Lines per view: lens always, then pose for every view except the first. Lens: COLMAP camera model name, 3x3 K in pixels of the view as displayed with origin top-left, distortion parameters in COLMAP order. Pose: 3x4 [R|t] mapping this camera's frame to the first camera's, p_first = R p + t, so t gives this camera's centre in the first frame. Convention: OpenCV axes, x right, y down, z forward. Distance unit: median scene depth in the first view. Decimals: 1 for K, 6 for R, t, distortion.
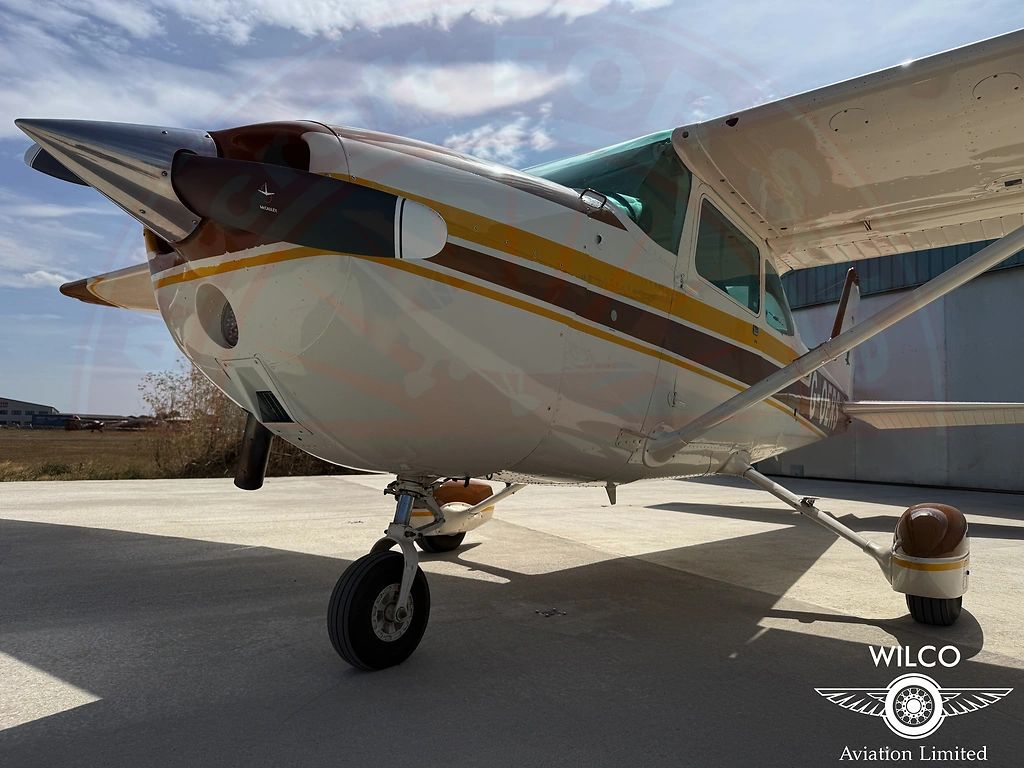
lens RADIAL K [[746.7, 0, 514.7], [0, 746.7, 397.2], [0, 0, 1]] dist [0.009715, -0.011689]
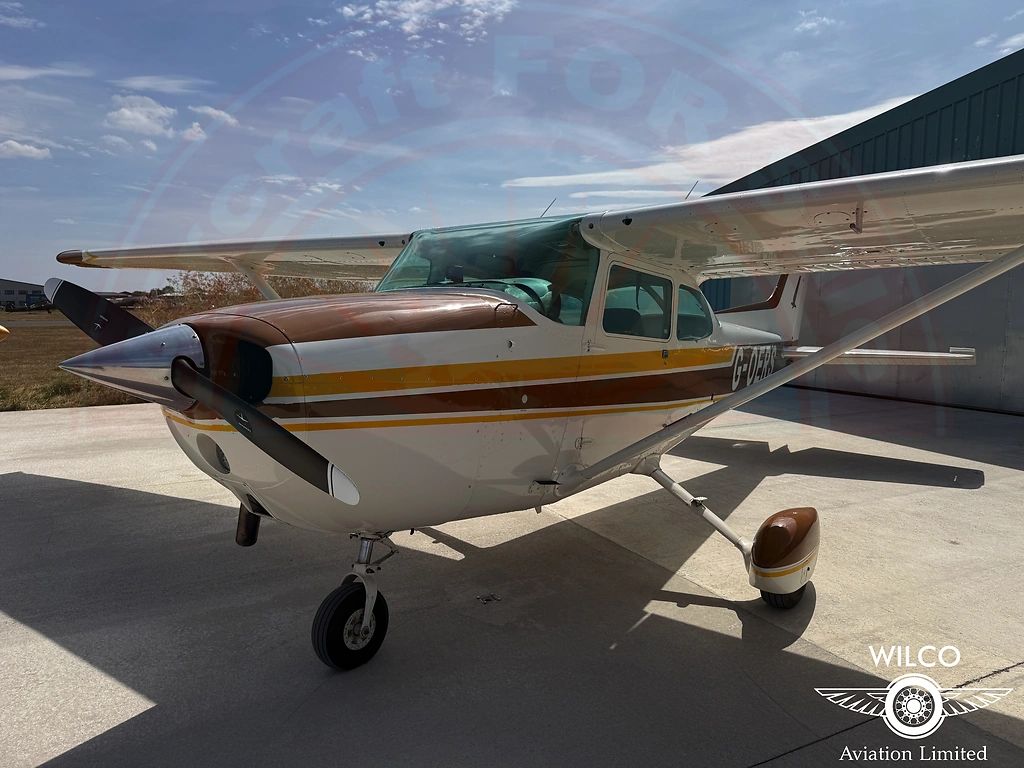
lens RADIAL K [[746.7, 0, 514.7], [0, 746.7, 397.2], [0, 0, 1]] dist [0.009715, -0.011689]
pose [[0.999880, -0.015480, 0.001128, 0.106624], [0.015019, 0.983287, 0.181439, -0.315611], [-0.003918, -0.181401, 0.983401, -0.230597]]
